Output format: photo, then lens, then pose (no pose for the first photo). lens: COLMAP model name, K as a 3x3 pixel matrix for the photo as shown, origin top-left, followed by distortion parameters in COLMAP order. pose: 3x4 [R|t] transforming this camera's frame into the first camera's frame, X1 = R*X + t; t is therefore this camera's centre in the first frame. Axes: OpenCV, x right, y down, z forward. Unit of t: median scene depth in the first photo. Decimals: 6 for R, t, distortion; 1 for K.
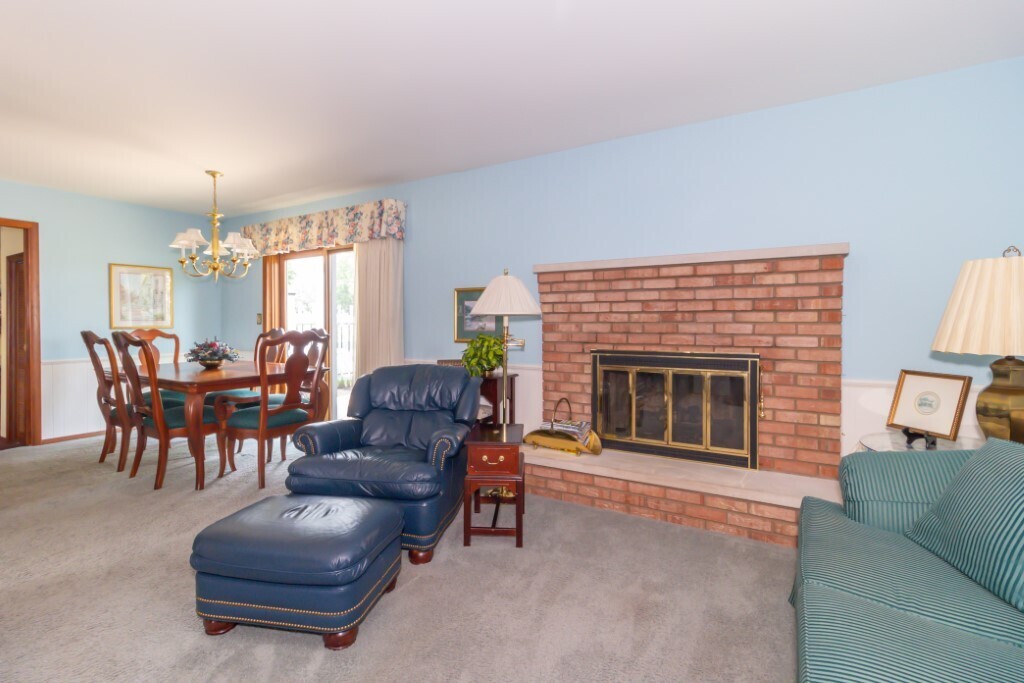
lens RADIAL K [[471.9, 0, 512.9], [0, 471.9, 329.4], [0, 0, 1]] dist [0.002577, 0.000072]
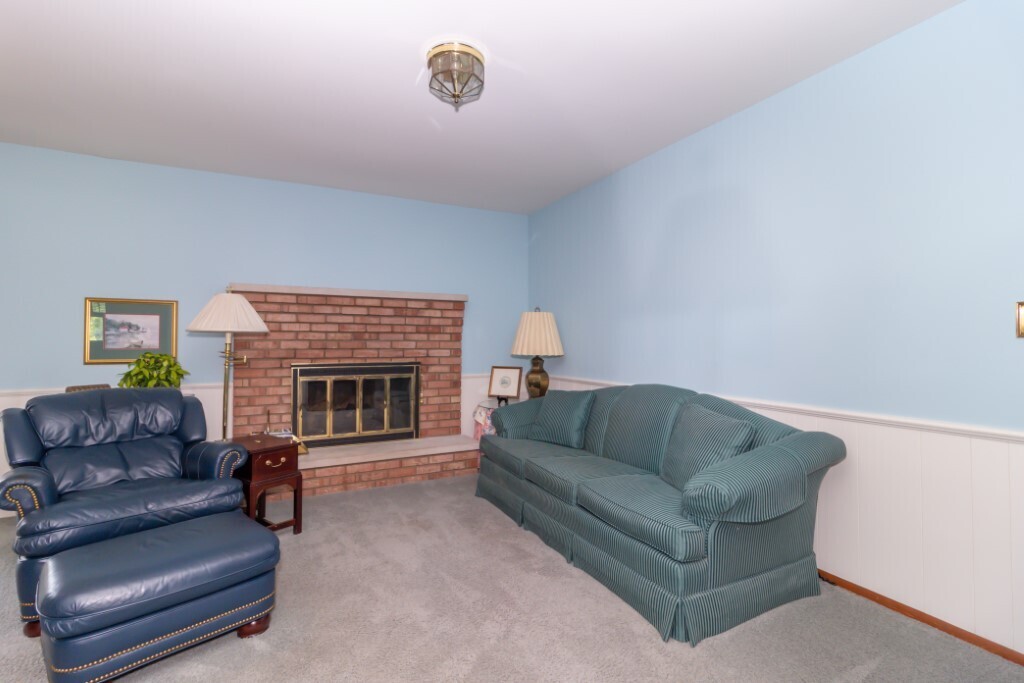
lens RADIAL K [[471.9, 0, 512.9], [0, 471.9, 329.4], [0, 0, 1]] dist [0.002577, 0.000072]
pose [[0.540086, 0.024135, 0.841264, -0.587386], [0.009155, 0.999361, -0.034548, 0.004167], [-0.841560, 0.026360, 0.539520, -0.071812]]
